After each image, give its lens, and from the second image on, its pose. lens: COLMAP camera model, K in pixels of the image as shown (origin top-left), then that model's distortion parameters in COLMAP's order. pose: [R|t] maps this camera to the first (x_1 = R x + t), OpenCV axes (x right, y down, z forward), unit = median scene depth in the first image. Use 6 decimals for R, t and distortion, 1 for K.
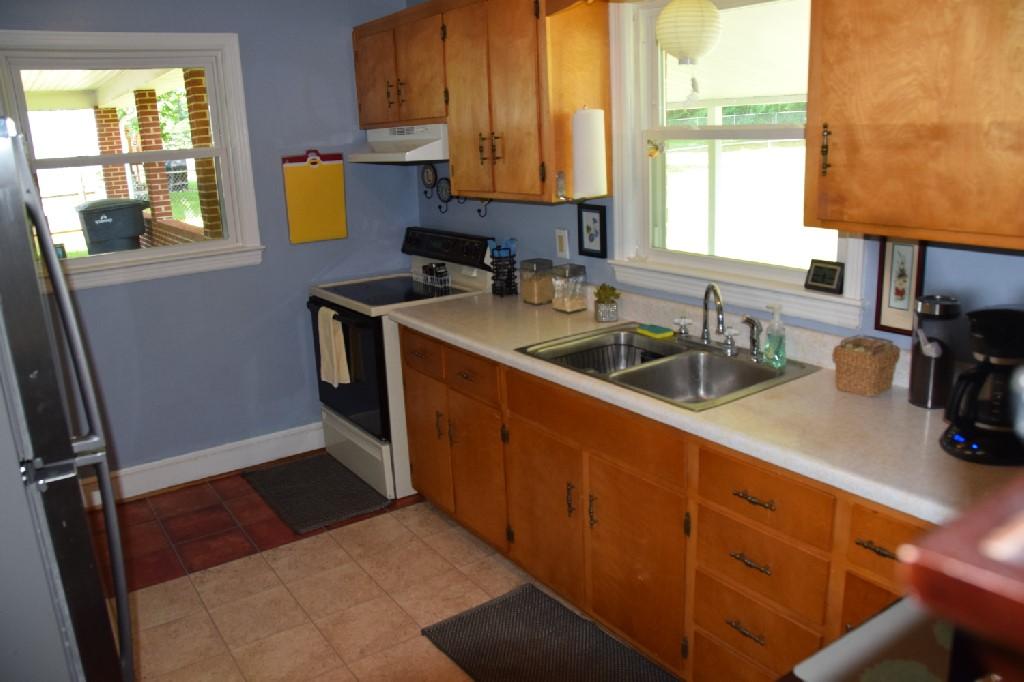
lens RADIAL K [[792.5, 0, 512.0], [0, 792.5, 341.0], [0, 0, 1]] dist [-0.139585, -0.000782]
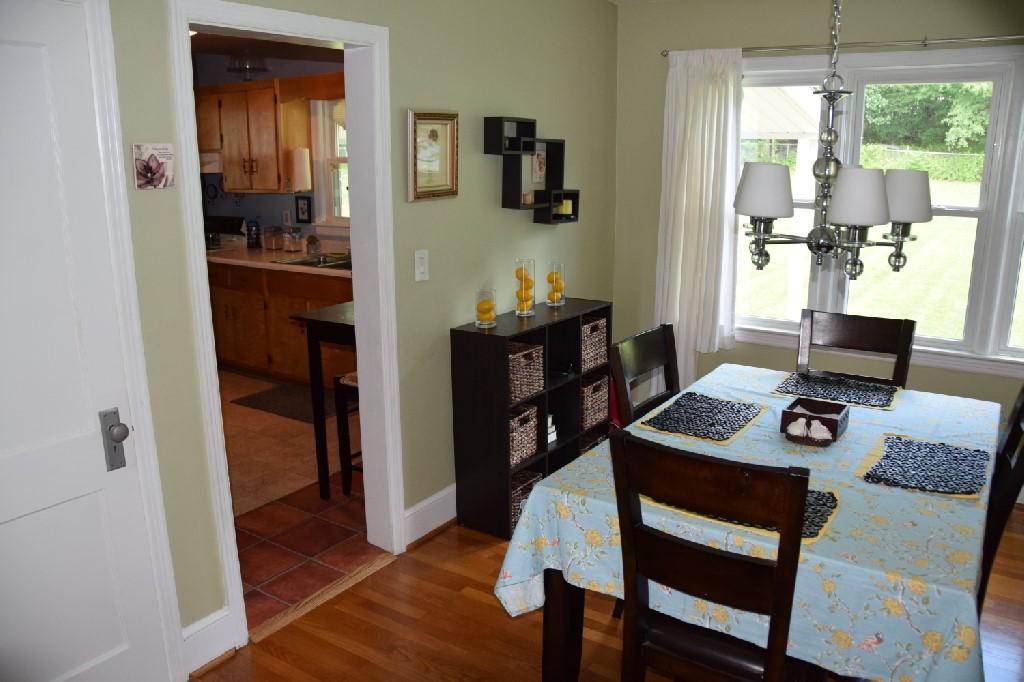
lens RADIAL K [[792.5, 0, 512.0], [0, 792.5, 341.0], [0, 0, 1]] dist [-0.139585, -0.000782]
pose [[0.928873, -0.046459, 0.367472, -0.145963], [0.057755, 0.998134, -0.019798, 0.255497], [-0.365867, 0.039613, 0.929824, -0.979669]]
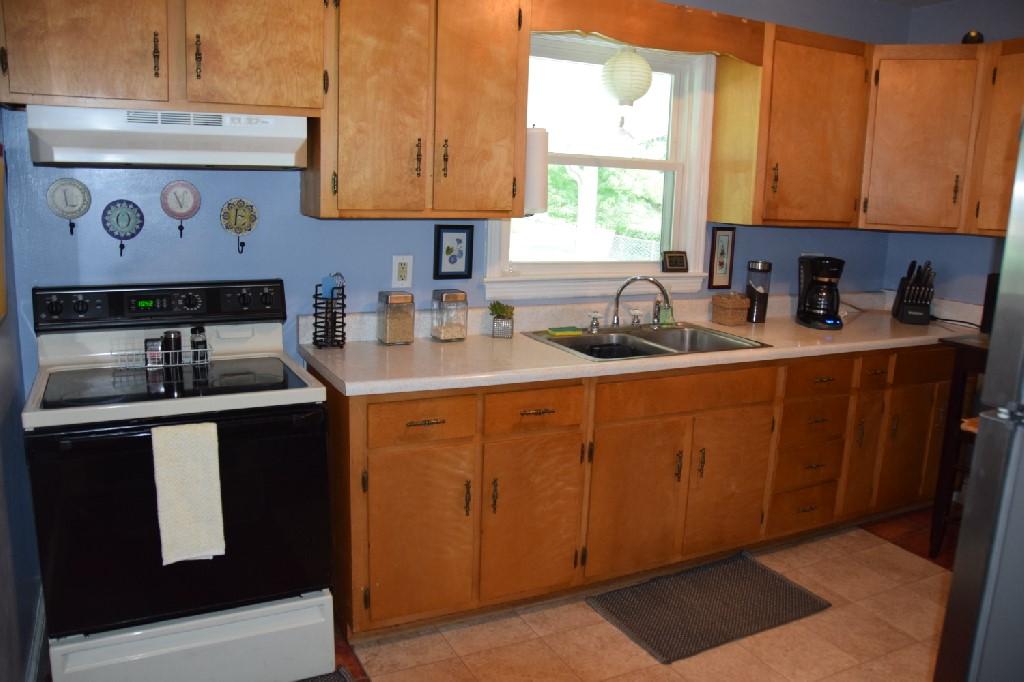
lens RADIAL K [[792.5, 0, 512.0], [0, 792.5, 341.0], [0, 0, 1]] dist [-0.139585, -0.000782]
pose [[0.125431, -0.159754, 0.979156, -0.854159], [0.204958, 0.969832, 0.131977, -0.149839], [-0.970701, 0.184131, 0.154389, 0.820813]]
